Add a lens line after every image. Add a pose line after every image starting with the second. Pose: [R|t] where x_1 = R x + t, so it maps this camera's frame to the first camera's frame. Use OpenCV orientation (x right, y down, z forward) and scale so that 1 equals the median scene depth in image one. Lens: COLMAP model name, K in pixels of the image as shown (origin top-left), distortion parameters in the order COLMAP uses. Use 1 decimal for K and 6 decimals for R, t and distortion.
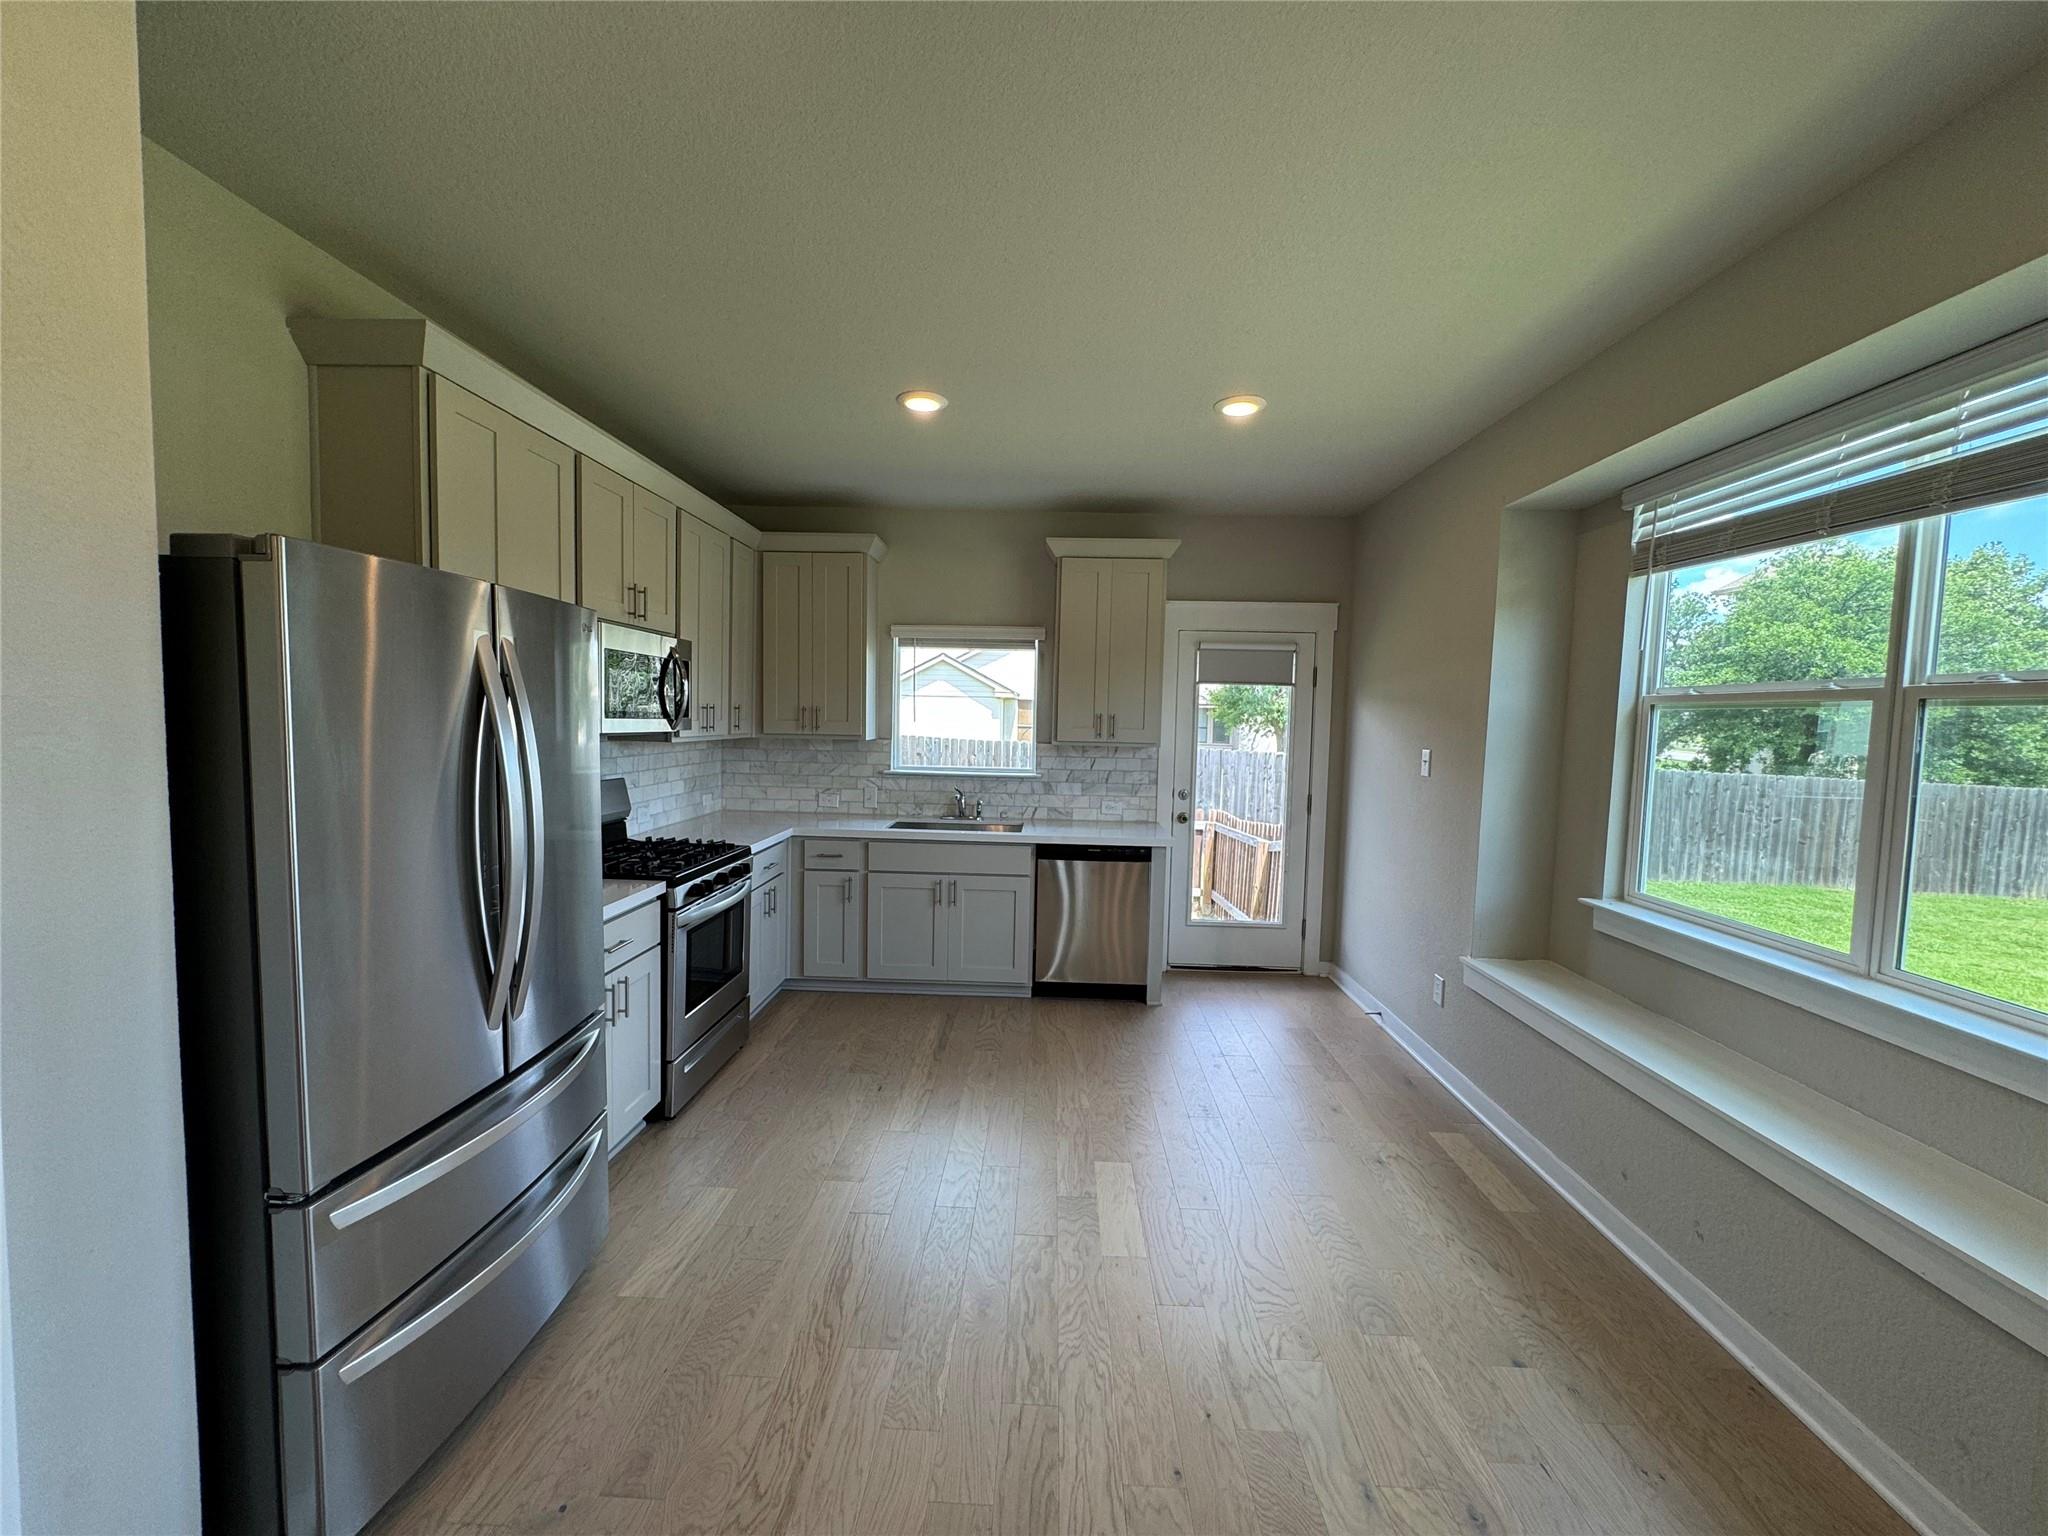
lens RADIAL K [[820.3, 0, 1025.4], [0, 820.3, 767.6], [0, 0, 1]] dist [-0.002748, 0.000608]
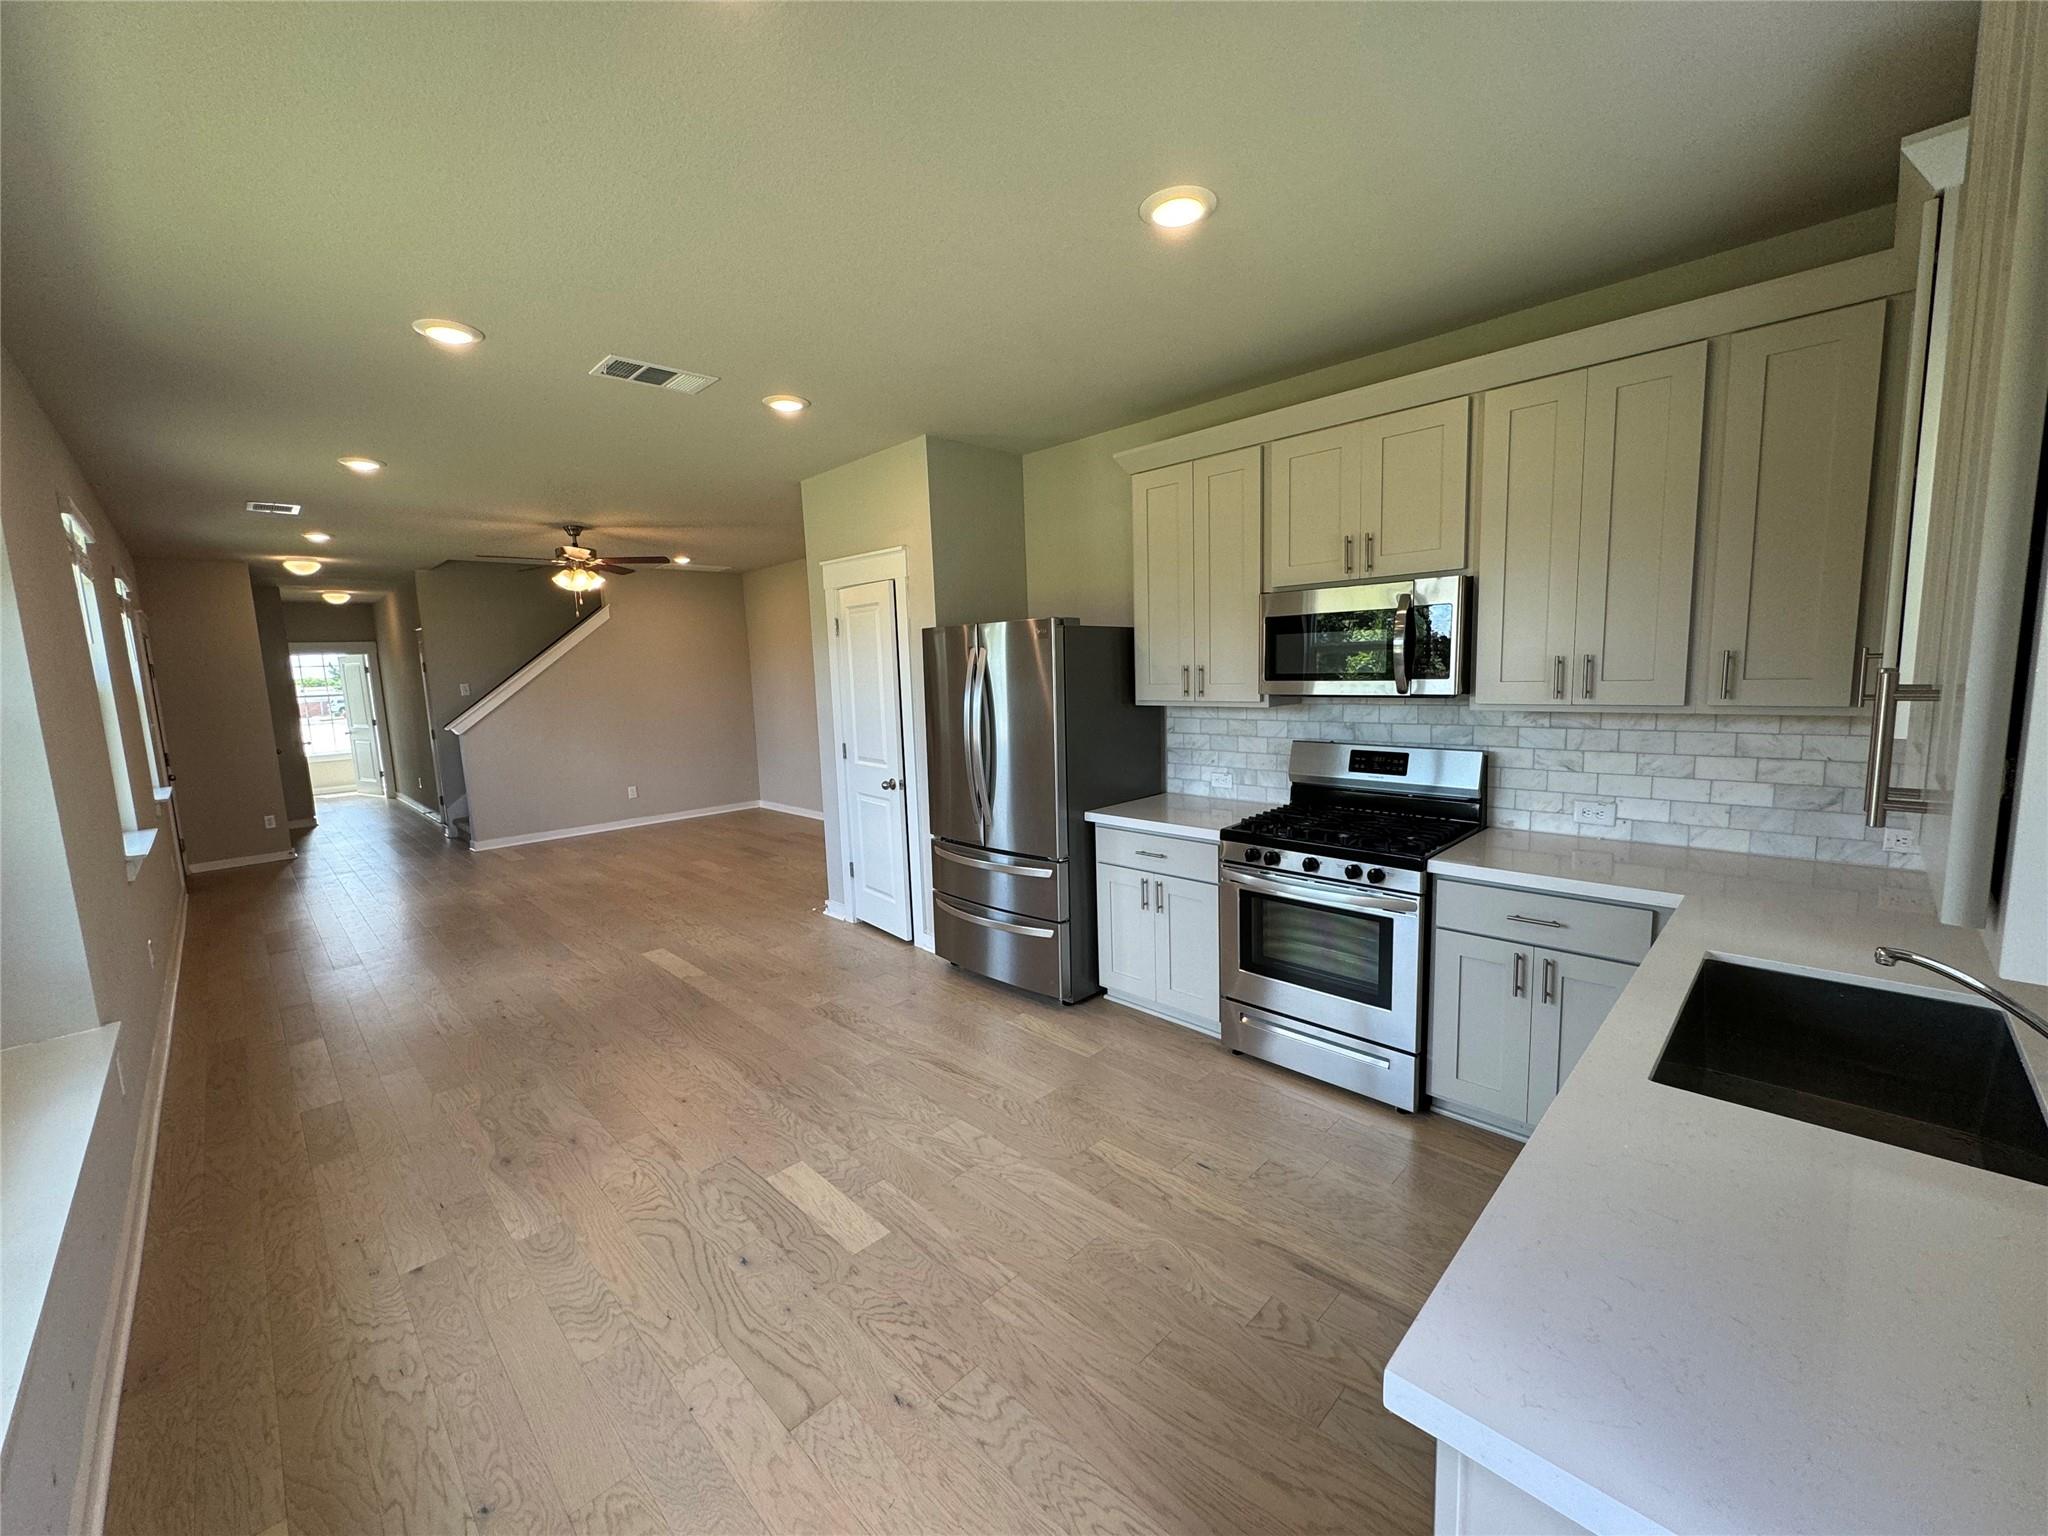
lens RADIAL K [[820.3, 0, 1025.4], [0, 820.3, 767.6], [0, 0, 1]] dist [-0.002748, 0.000608]
pose [[-0.686437, 0.090873, -0.721489, 0.350932], [-0.027417, 0.988222, 0.150554, -0.068840], [0.726672, 0.123127, -0.675861, 1.033662]]
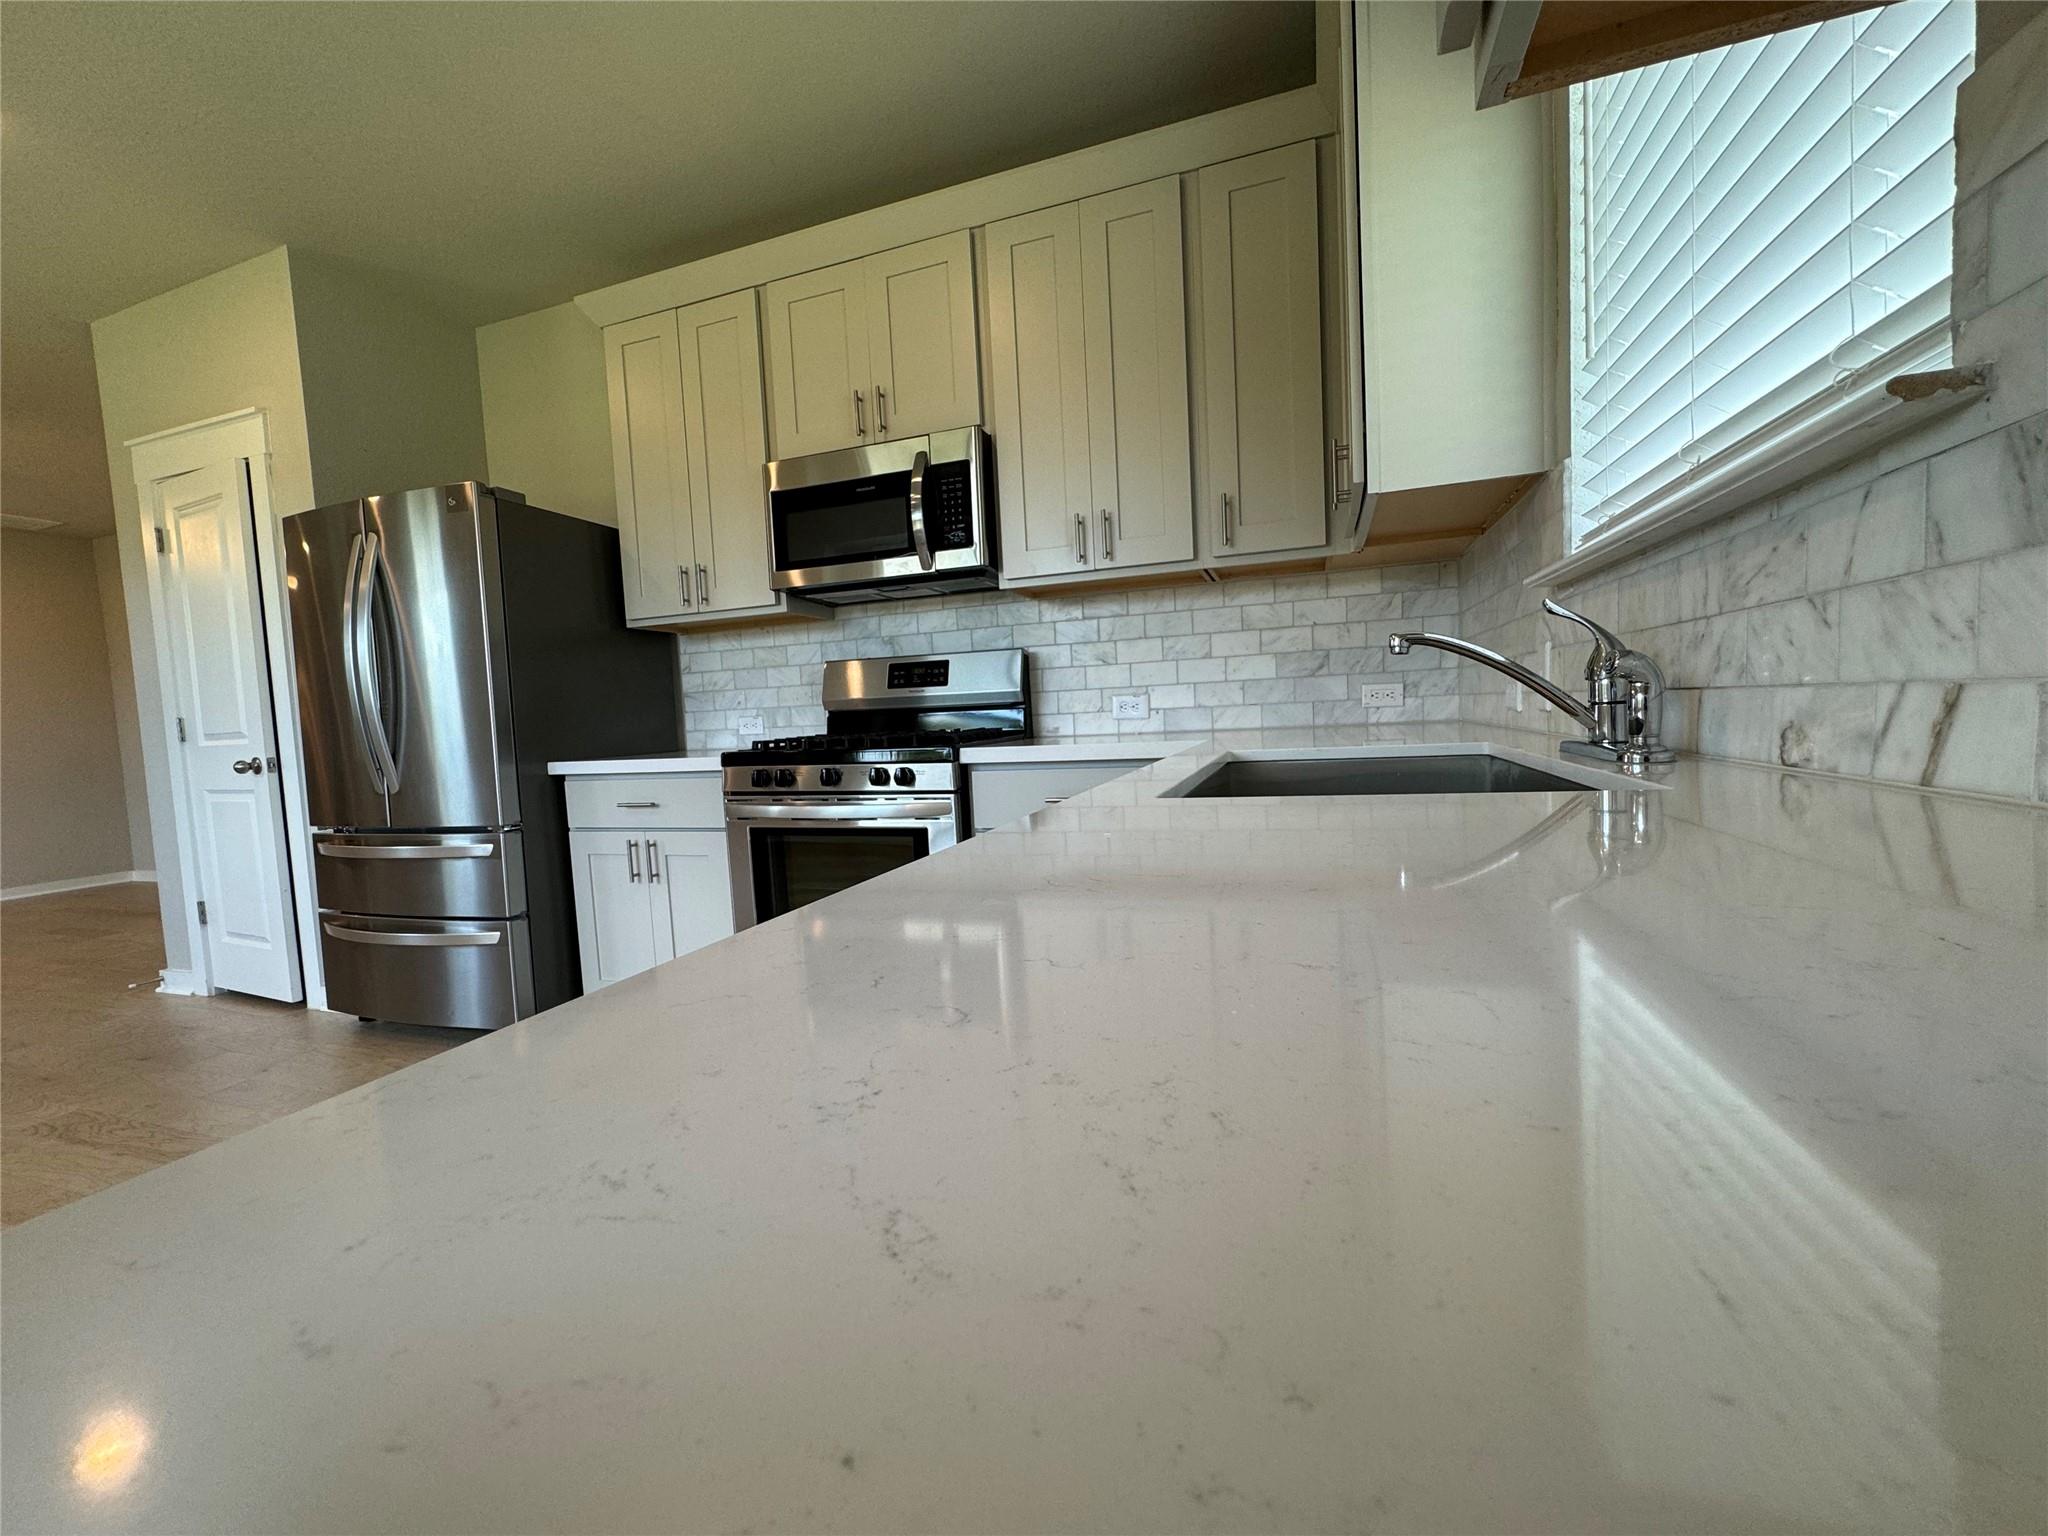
lens RADIAL K [[822.0, 0, 1030.5], [0, 822.0, 766.1], [0, 0, 1]] dist [-0.004484, -0.000029]
pose [[-0.298617, 0.051254, -0.952996, 0.178389], [-0.018052, 0.998075, 0.059335, 0.062617], [0.954202, 0.034922, -0.297116, 1.038646]]
